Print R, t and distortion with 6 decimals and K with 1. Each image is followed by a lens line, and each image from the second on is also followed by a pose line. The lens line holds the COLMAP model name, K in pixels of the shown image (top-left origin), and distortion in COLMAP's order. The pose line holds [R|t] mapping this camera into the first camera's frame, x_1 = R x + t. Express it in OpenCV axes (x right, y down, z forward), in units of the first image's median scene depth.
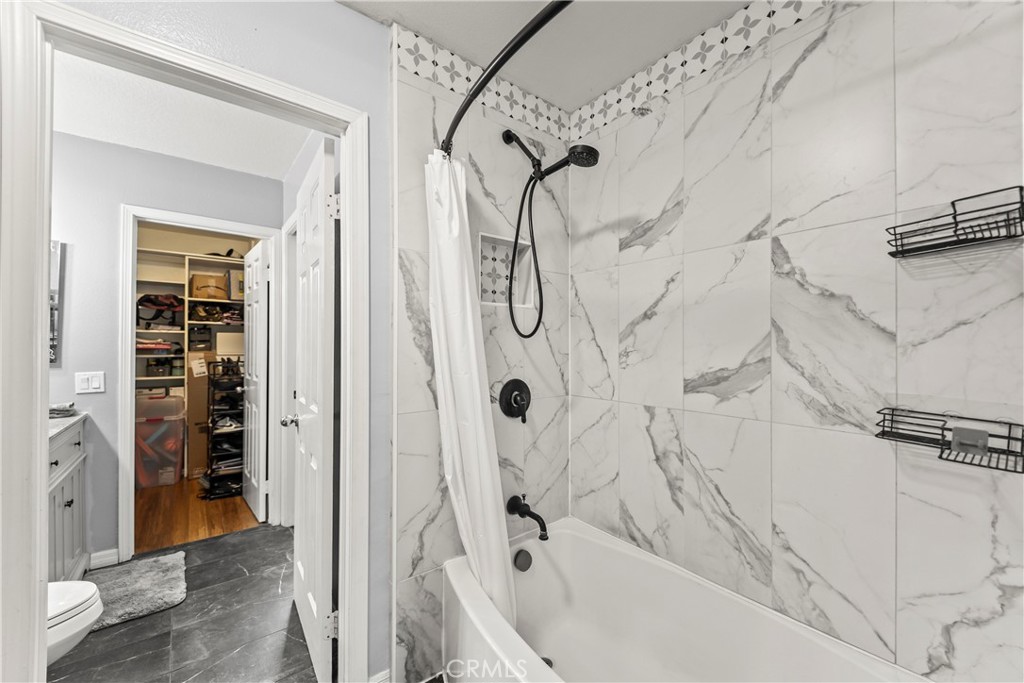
lens RADIAL K [[417.4, 0, 510.4], [0, 417.4, 341.9], [0, 0, 1]] dist [0.015703, -0.004858]
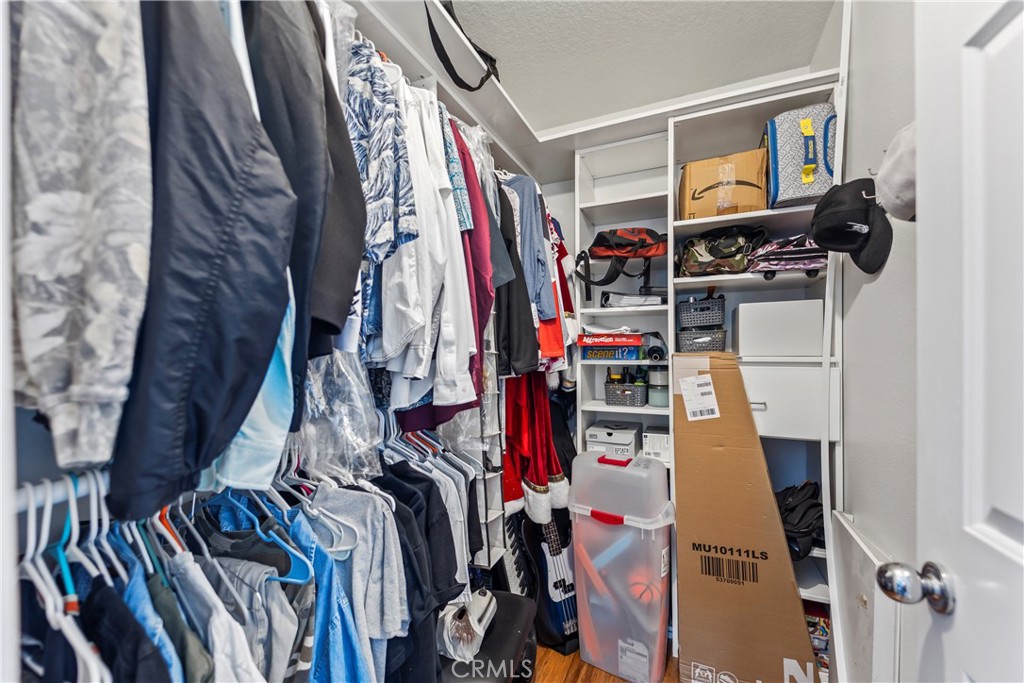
lens RADIAL K [[417.4, 0, 511.3], [0, 417.4, 343.4], [0, 0, 1]] dist [0.015703, -0.004858]
pose [[0.487924, -0.010907, -0.872818, -0.482753], [0.006967, 0.999939, -0.008601, 0.015612], [0.872858, -0.001885, 0.487970, 0.654256]]
